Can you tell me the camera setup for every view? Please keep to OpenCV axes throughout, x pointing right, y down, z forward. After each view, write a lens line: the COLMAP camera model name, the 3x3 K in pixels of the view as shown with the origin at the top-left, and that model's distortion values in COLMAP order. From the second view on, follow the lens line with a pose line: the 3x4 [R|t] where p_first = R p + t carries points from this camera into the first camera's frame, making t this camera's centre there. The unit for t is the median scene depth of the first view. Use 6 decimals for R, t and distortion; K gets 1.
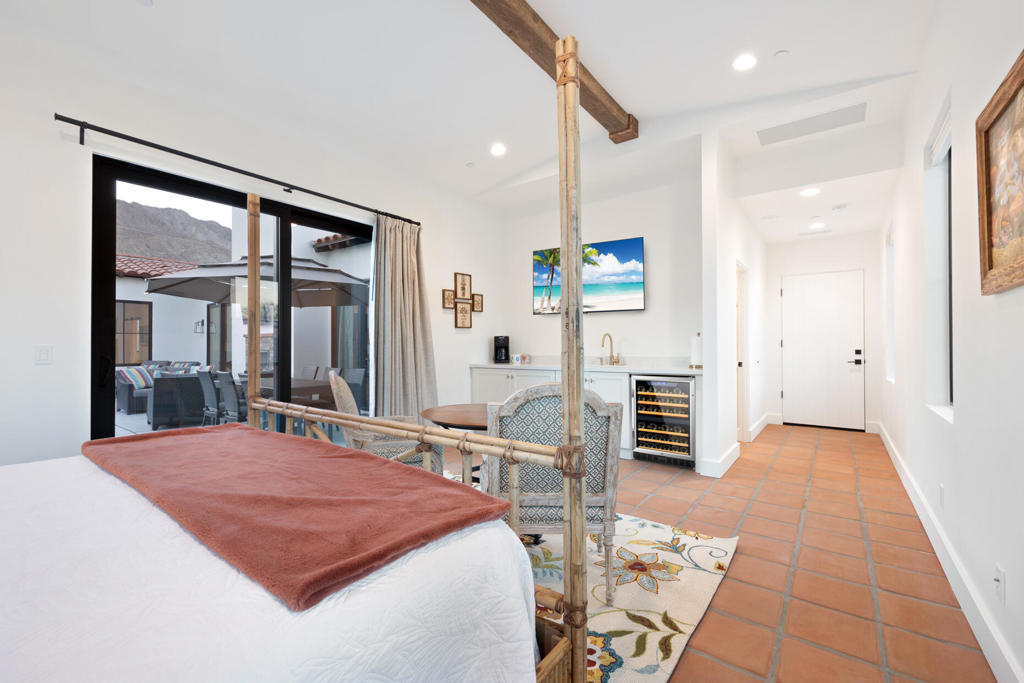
lens RADIAL K [[437.4, 0, 512.0], [0, 437.4, 341.5], [0, 0, 1]] dist [0.000238, 0.000024]
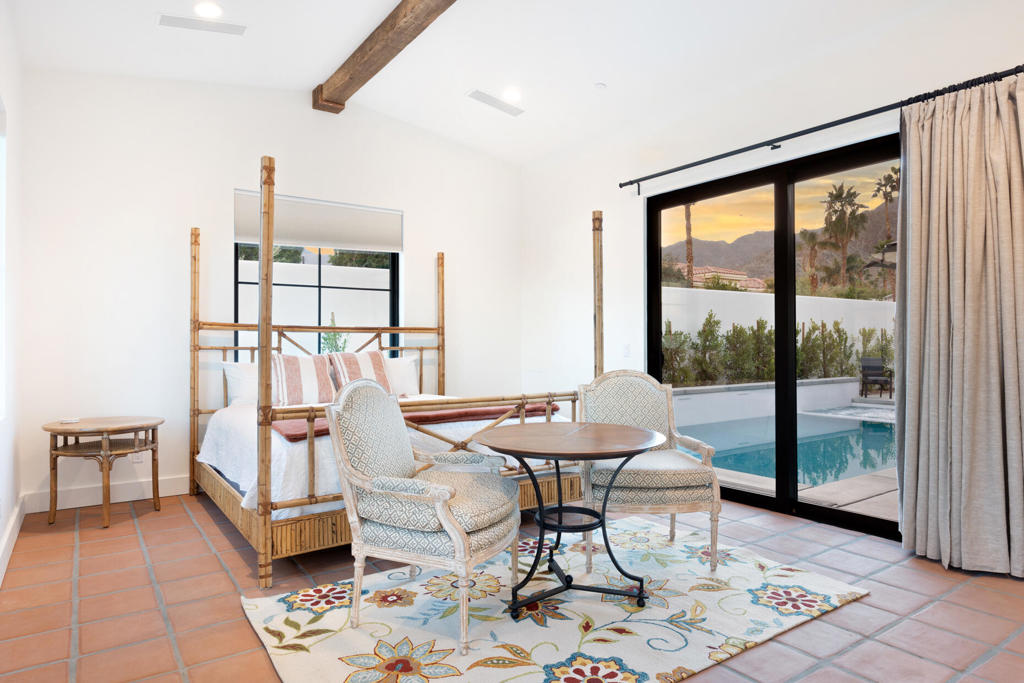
lens RADIAL K [[625.1, 0, 512.0], [0, 625.1, 341.5], [0, 0, 1]] dist [-0.001696, -0.000416]
pose [[-0.323322, -0.001534, -0.946288, 1.200471], [0.014745, 0.999869, -0.006659, 0.011996], [0.946174, -0.016106, -0.323258, 1.538965]]
